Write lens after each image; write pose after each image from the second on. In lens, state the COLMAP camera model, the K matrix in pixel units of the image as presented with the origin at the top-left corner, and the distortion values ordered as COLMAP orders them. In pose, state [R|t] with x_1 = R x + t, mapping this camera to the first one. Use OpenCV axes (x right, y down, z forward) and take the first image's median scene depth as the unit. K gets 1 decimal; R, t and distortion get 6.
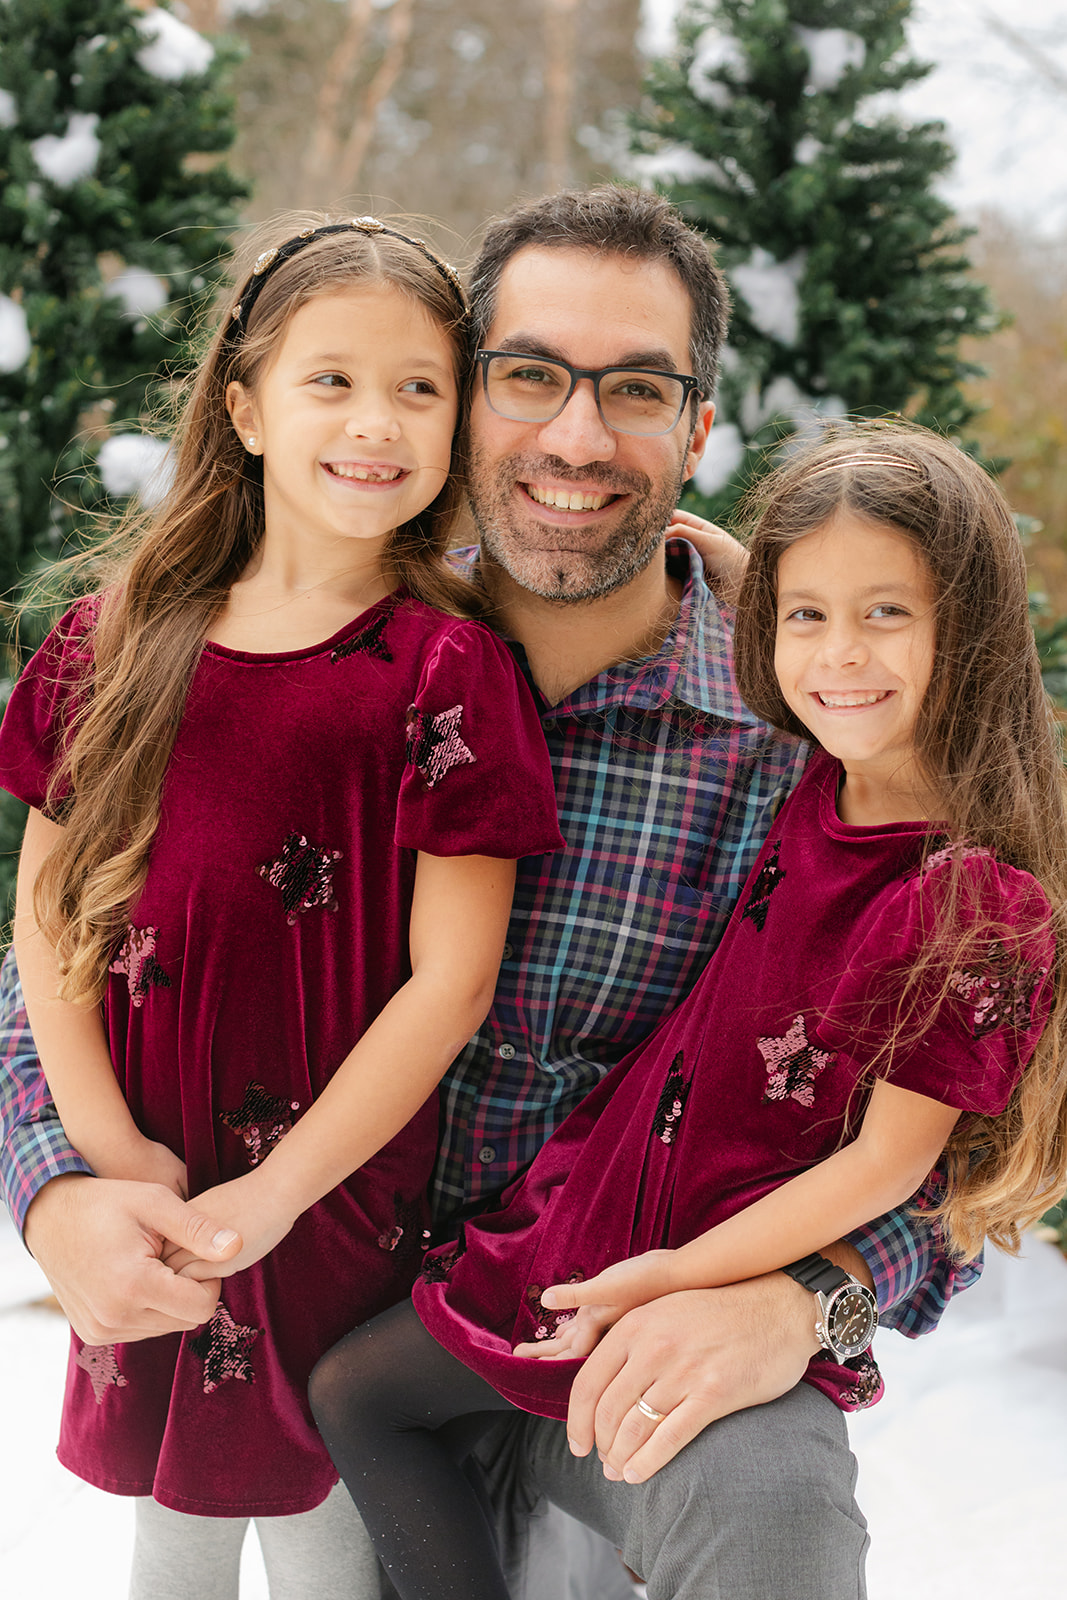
lens RADIAL K [[2556.8, 0, 564.0], [0, 2556.8, 798.2], [0, 0, 1]] dist [0.039662, 0.000000]
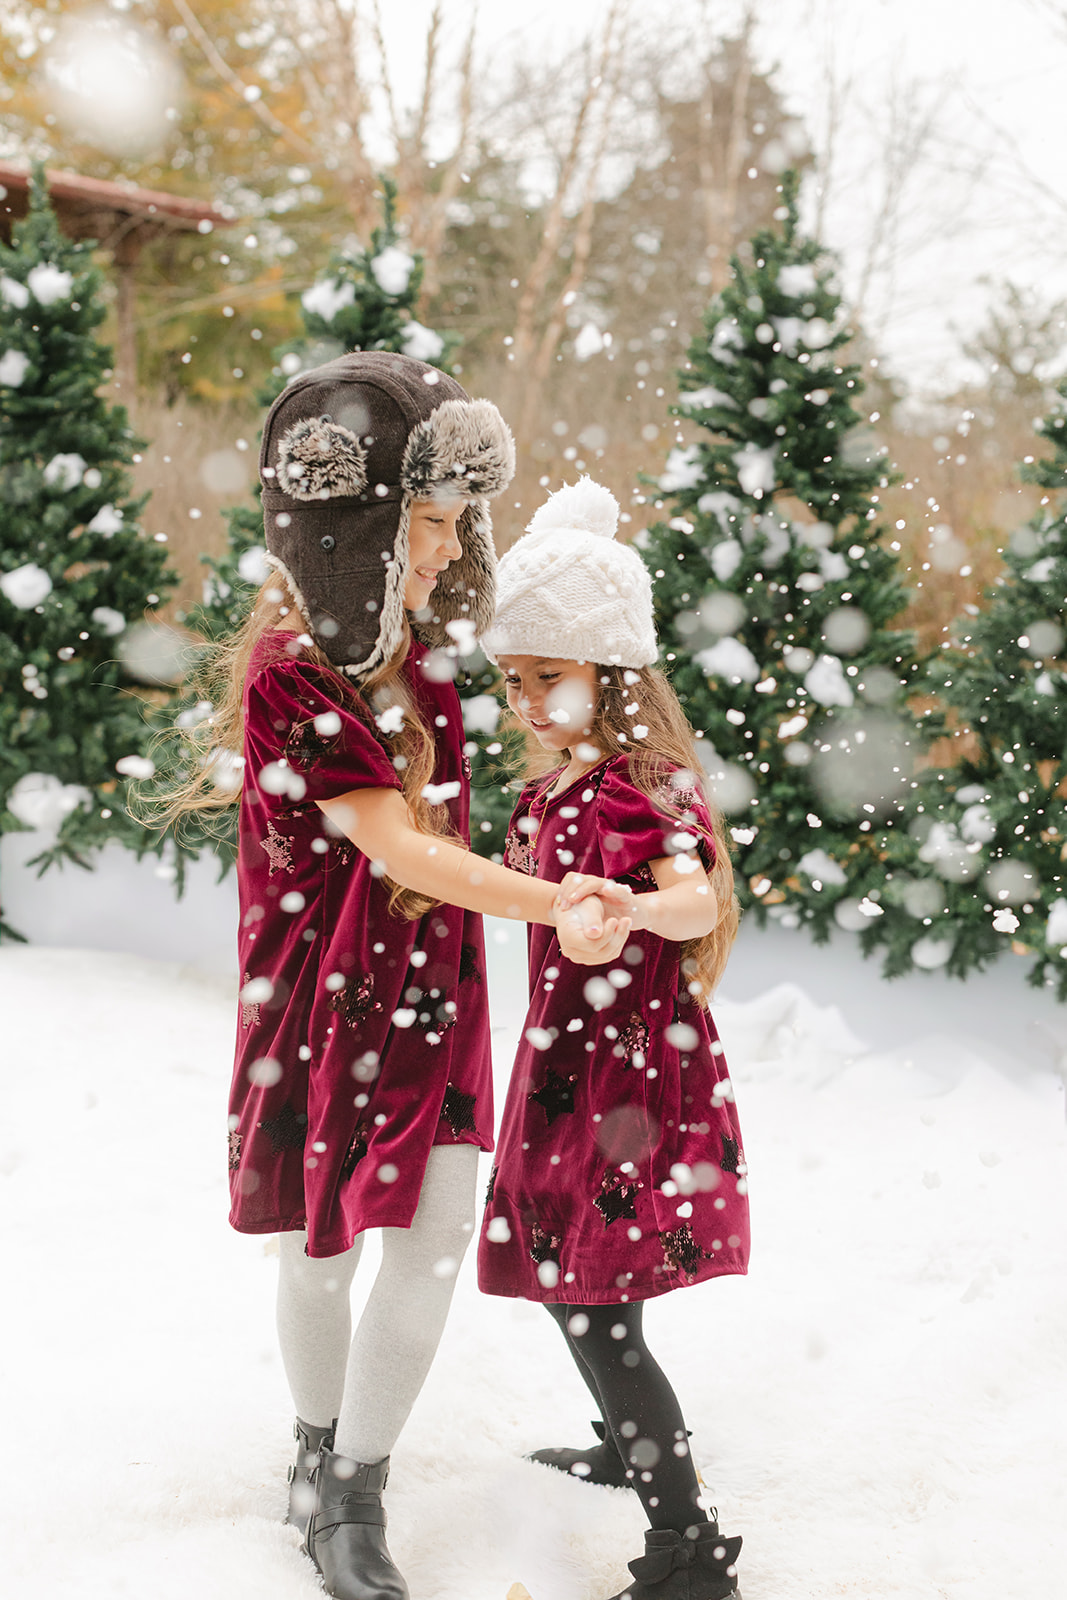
lens RADIAL K [[2292.8, 0, 528.0], [0, 2292.8, 826.2], [0, 0, 1]] dist [0.031419, 0.000000]
pose [[0.994896, -0.023659, -0.098097, 0.070649], [0.020438, 0.999222, -0.033717, 0.099139], [0.098819, 0.031540, 0.994606, -0.573787]]
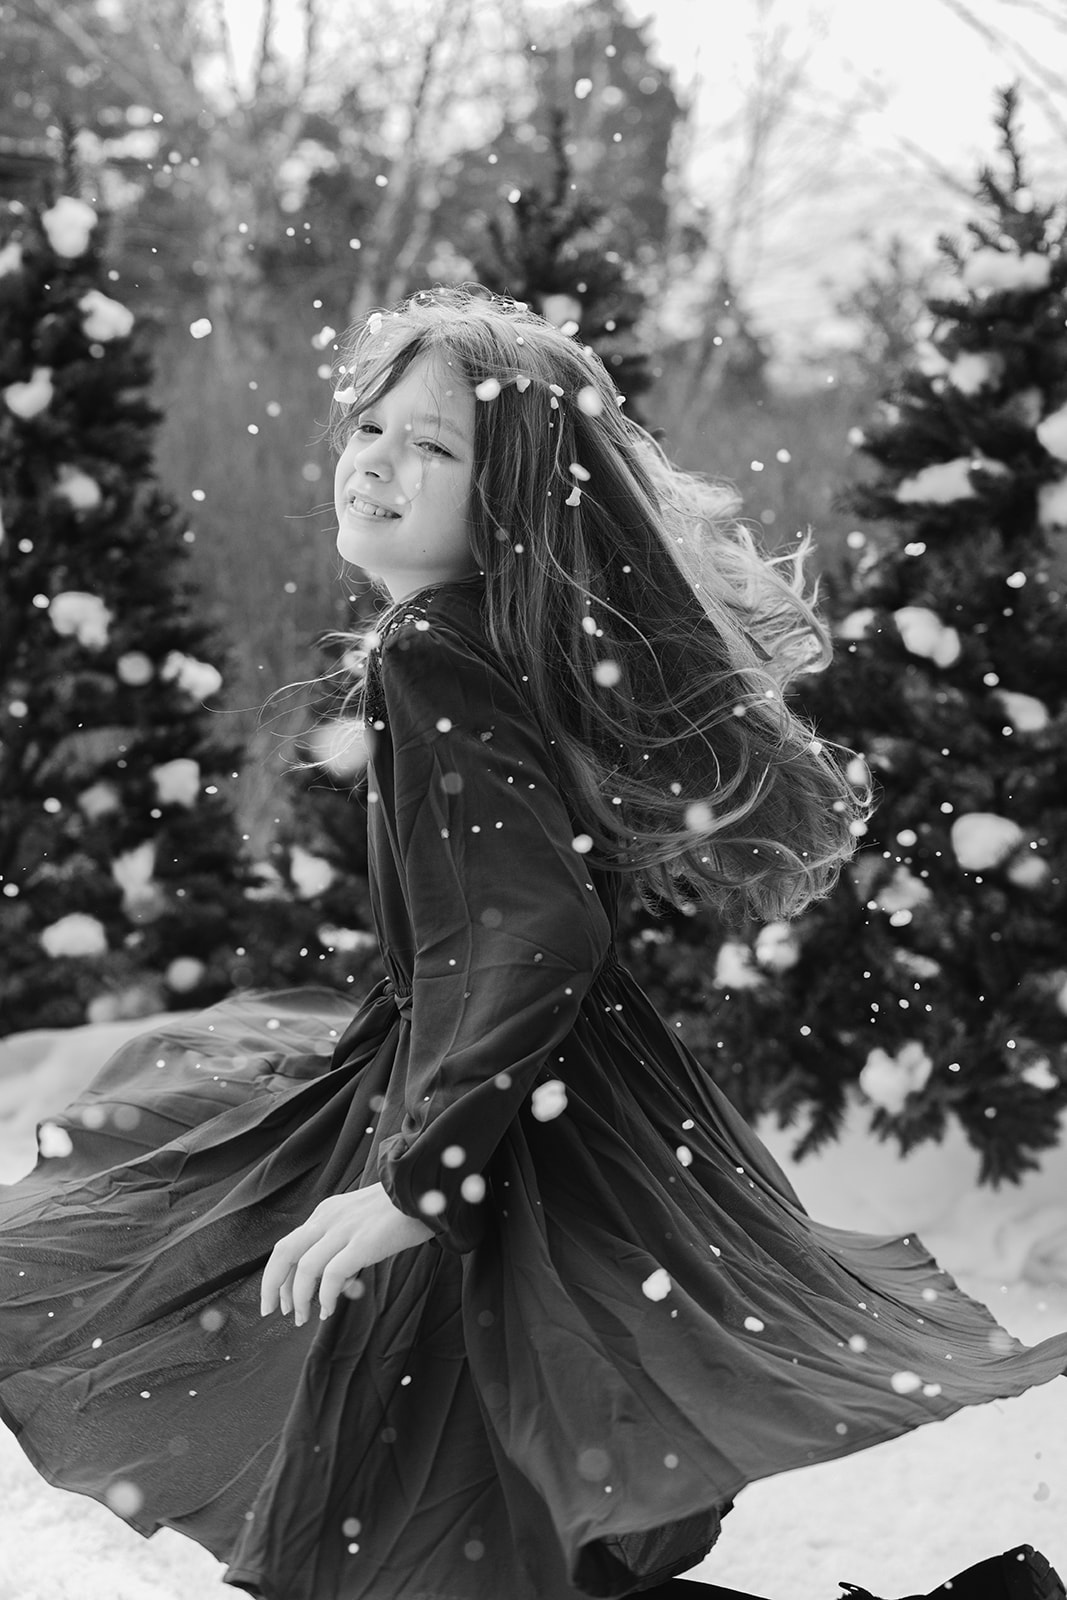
lens RADIAL K [[2292.8, 0, 524.2], [0, 2292.8, 836.9], [0, 0, 1]] dist [0.031419, 0.000000]
pose [[0.998694, -0.020693, -0.046705, 0.137046], [0.020325, 0.999759, -0.008330, 0.010854], [0.046867, 0.007370, 0.998874, -0.266906]]
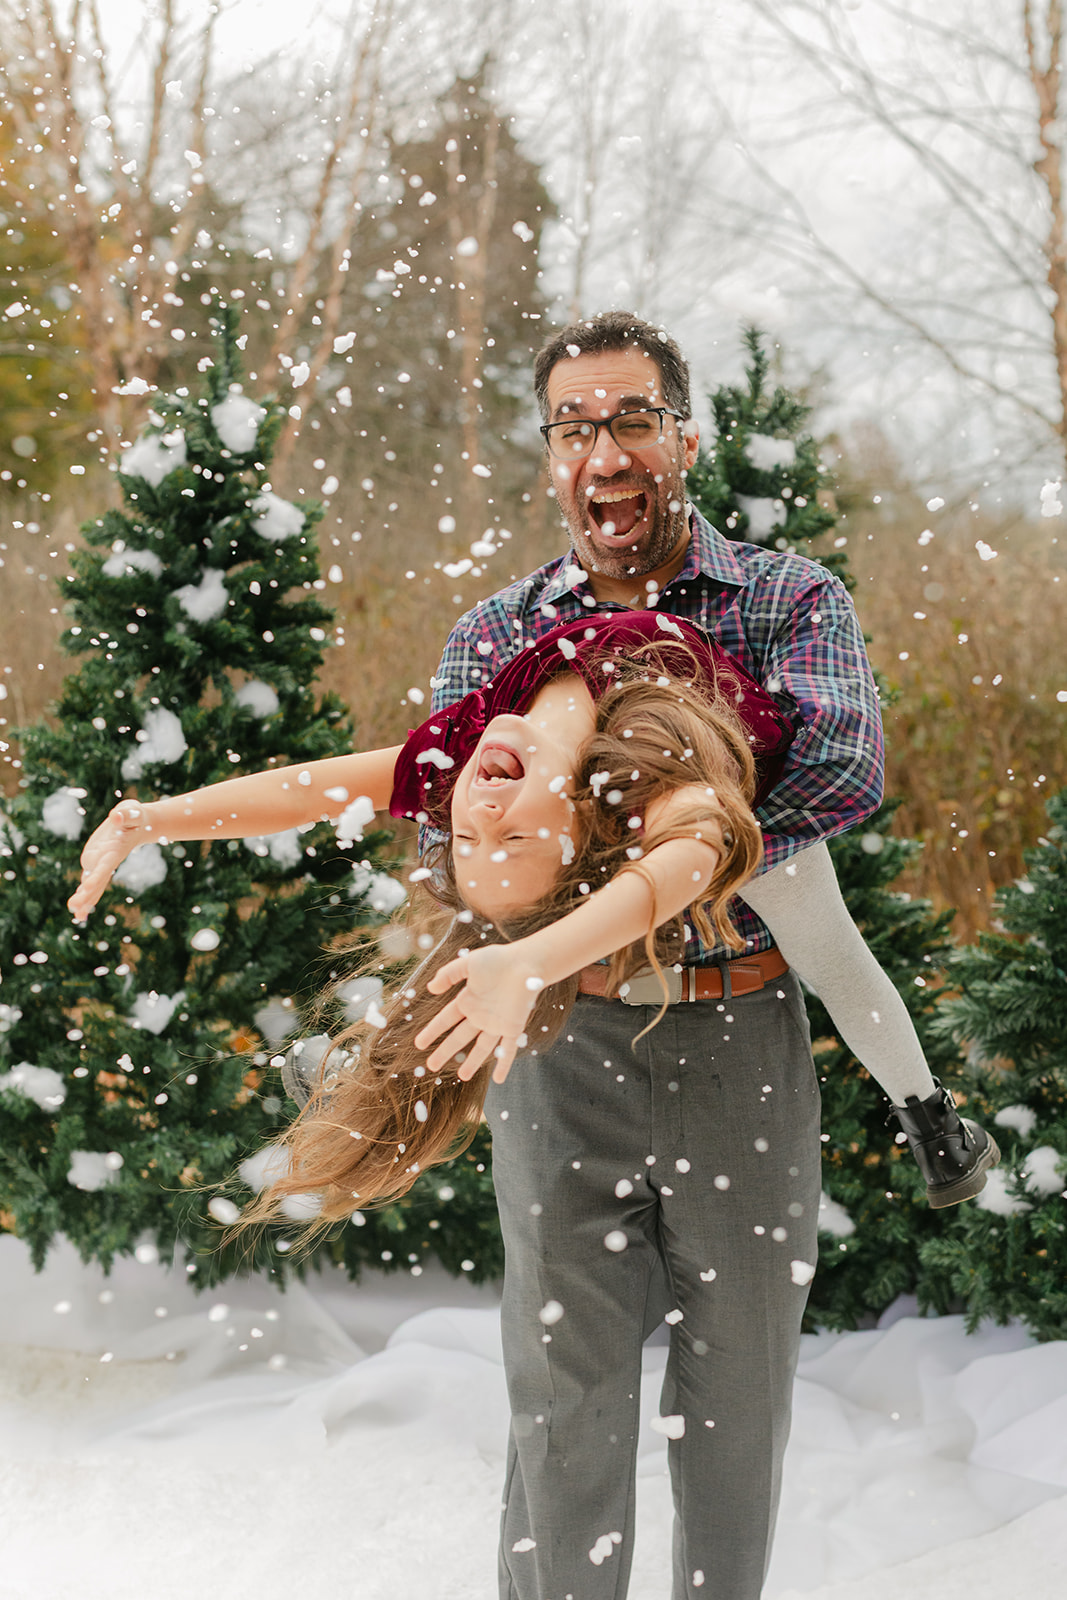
lens RADIAL K [[2435.7, 0, 550.5], [0, 2435.7, 851.9], [0, 0, 1]] dist [0.027990, 0.000000]
pose [[0.998938, -0.036455, 0.028160, -0.051158], [0.037853, 0.997991, -0.050815, -0.044372], [-0.026251, 0.051827, 0.998311, -0.293996]]
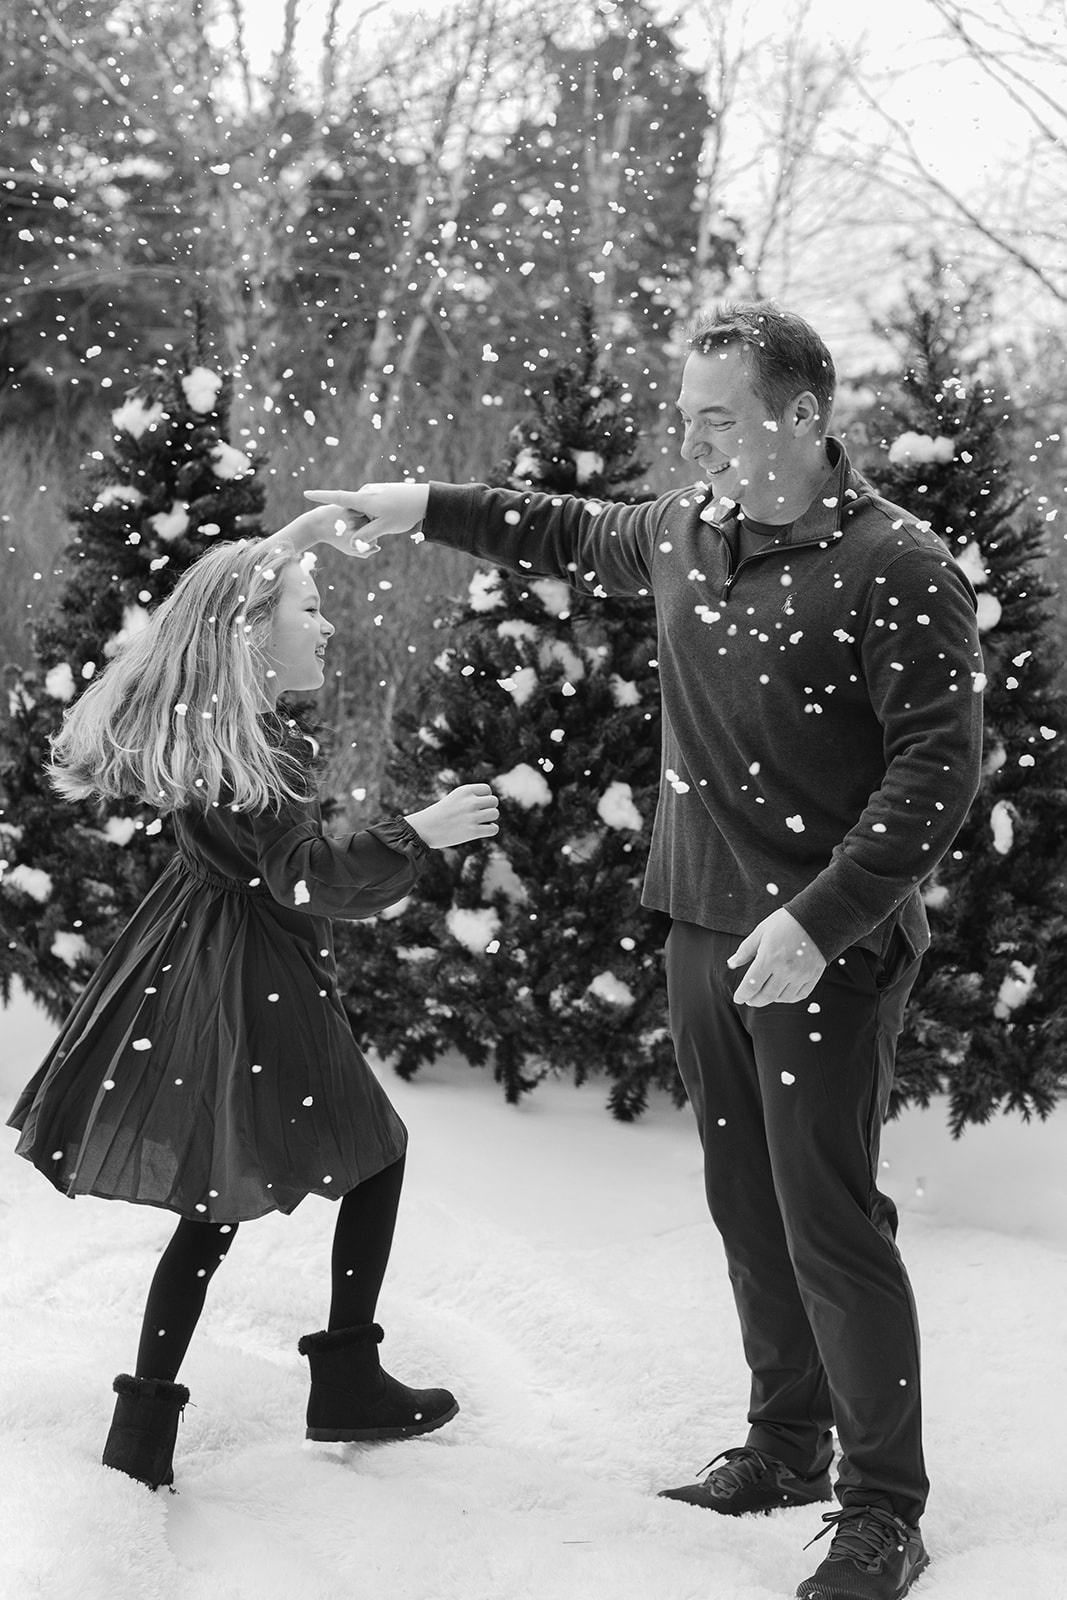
lens RADIAL K [[2556.8, 0, 572.8], [0, 2556.8, 721.6], [0, 0, 1]] dist [0.039662, 0.000000]
pose [[0.999296, -0.019193, -0.032240, 0.146983], [0.016745, 0.997075, -0.074570, 0.028814], [0.033577, 0.073978, 0.996694, -0.790402]]
